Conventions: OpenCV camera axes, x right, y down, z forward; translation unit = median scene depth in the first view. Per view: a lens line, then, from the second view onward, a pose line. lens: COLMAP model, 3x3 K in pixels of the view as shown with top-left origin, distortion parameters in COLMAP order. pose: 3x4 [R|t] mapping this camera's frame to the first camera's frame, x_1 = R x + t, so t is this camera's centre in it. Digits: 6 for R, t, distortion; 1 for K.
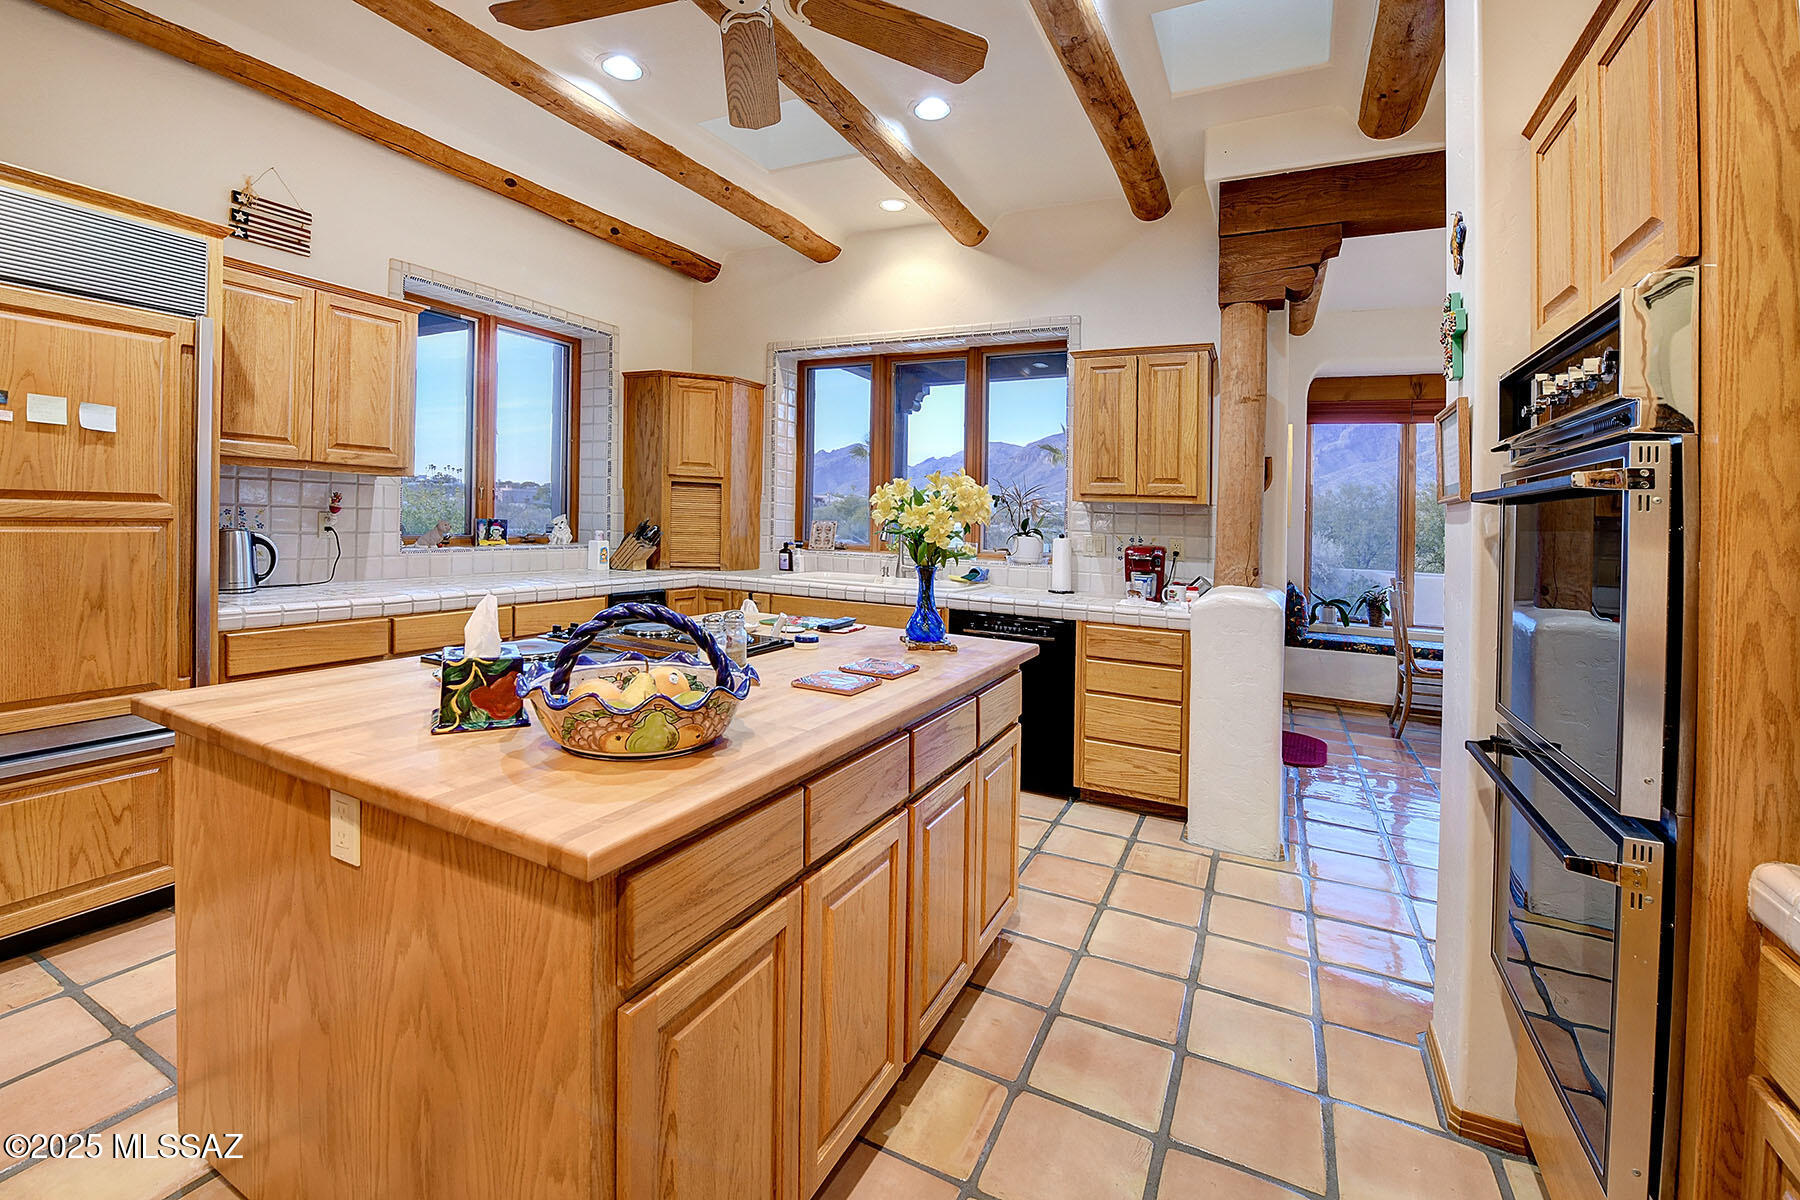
lens RADIAL K [[744.8, 0, 906.7], [0, 744.8, 510.0], [0, 0, 1]] dist [-0.015119, -0.000210]
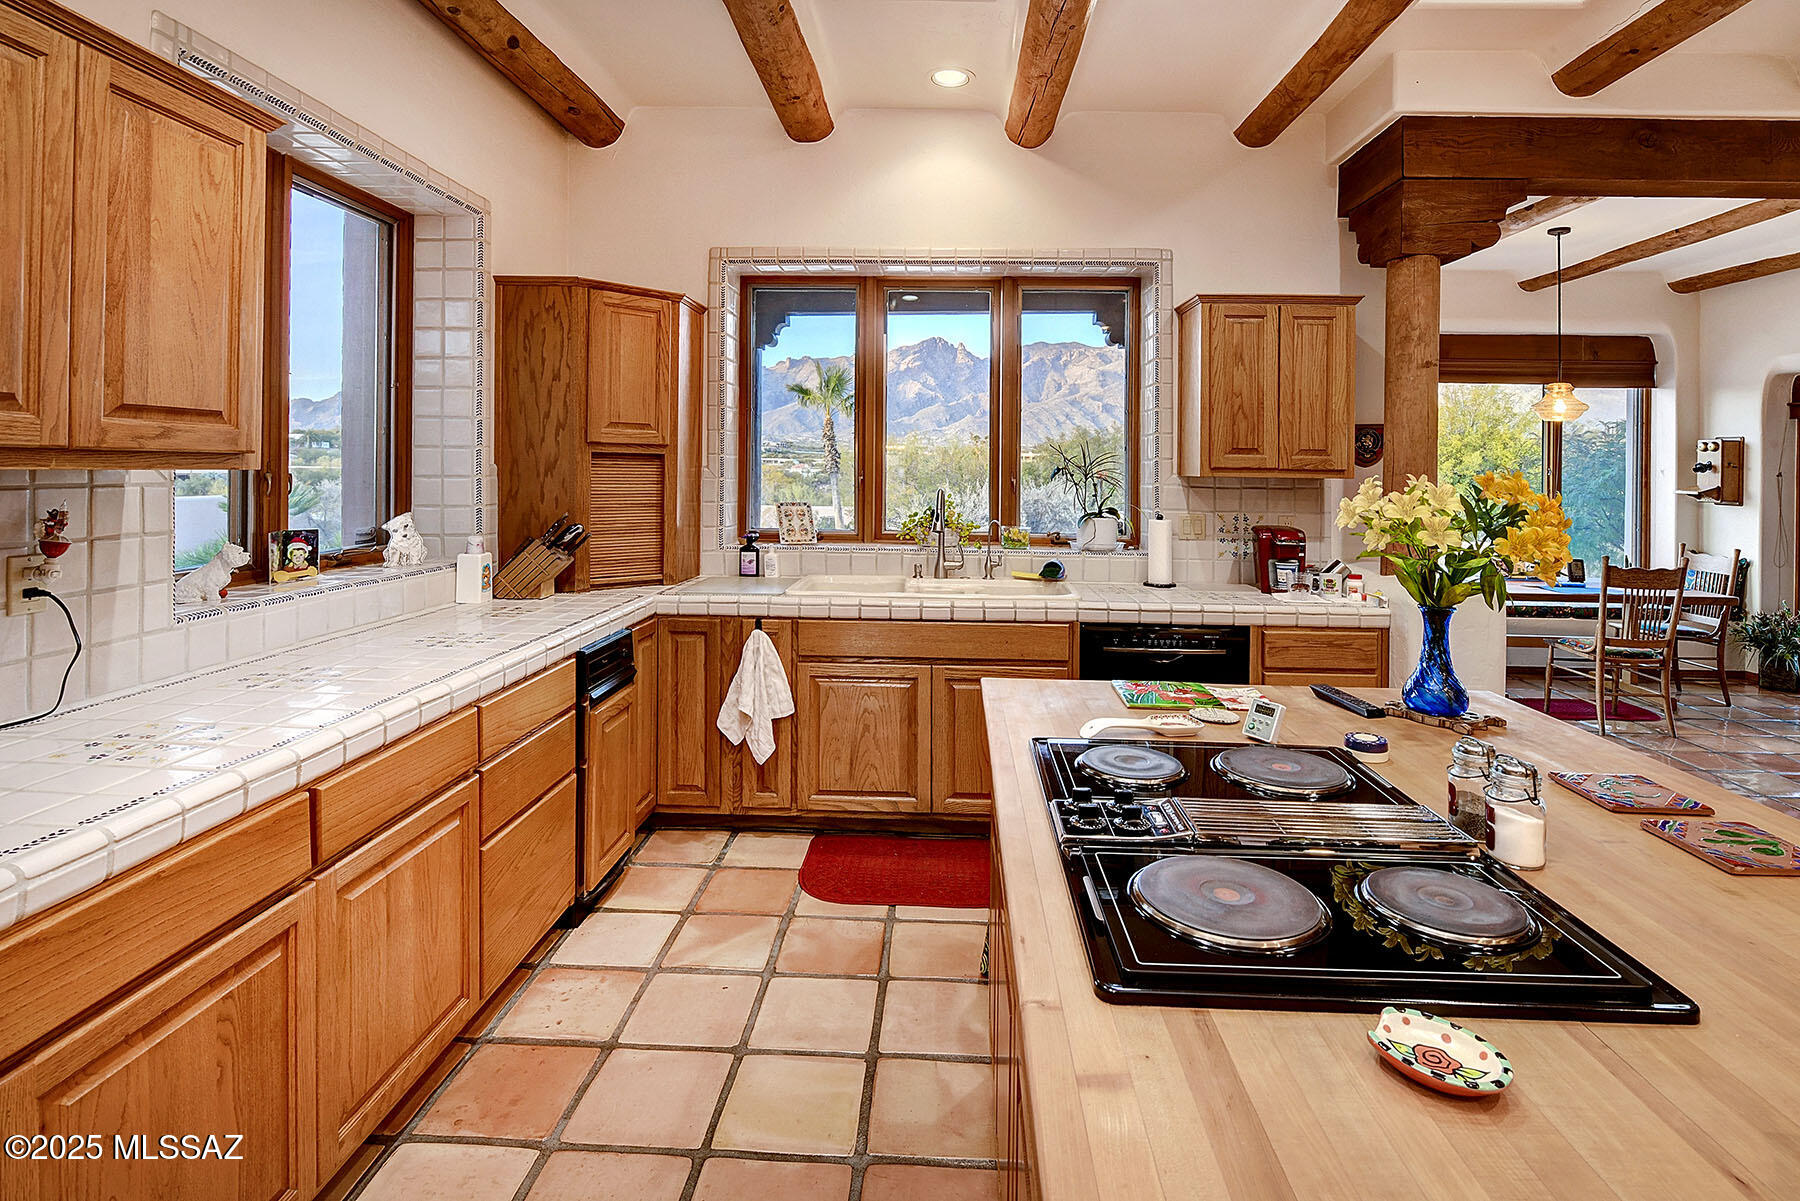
lens RADIAL K [[834.4, 0, 927.5], [0, 834.4, 452.1], [0, 0, 1]] dist [-0.003507, -0.000138]
pose [[0.911639, -0.013327, 0.410775, -0.400869], [0.013645, 0.999905, 0.002158, -0.042028], [-0.410765, 0.003638, 0.911734, 0.263838]]
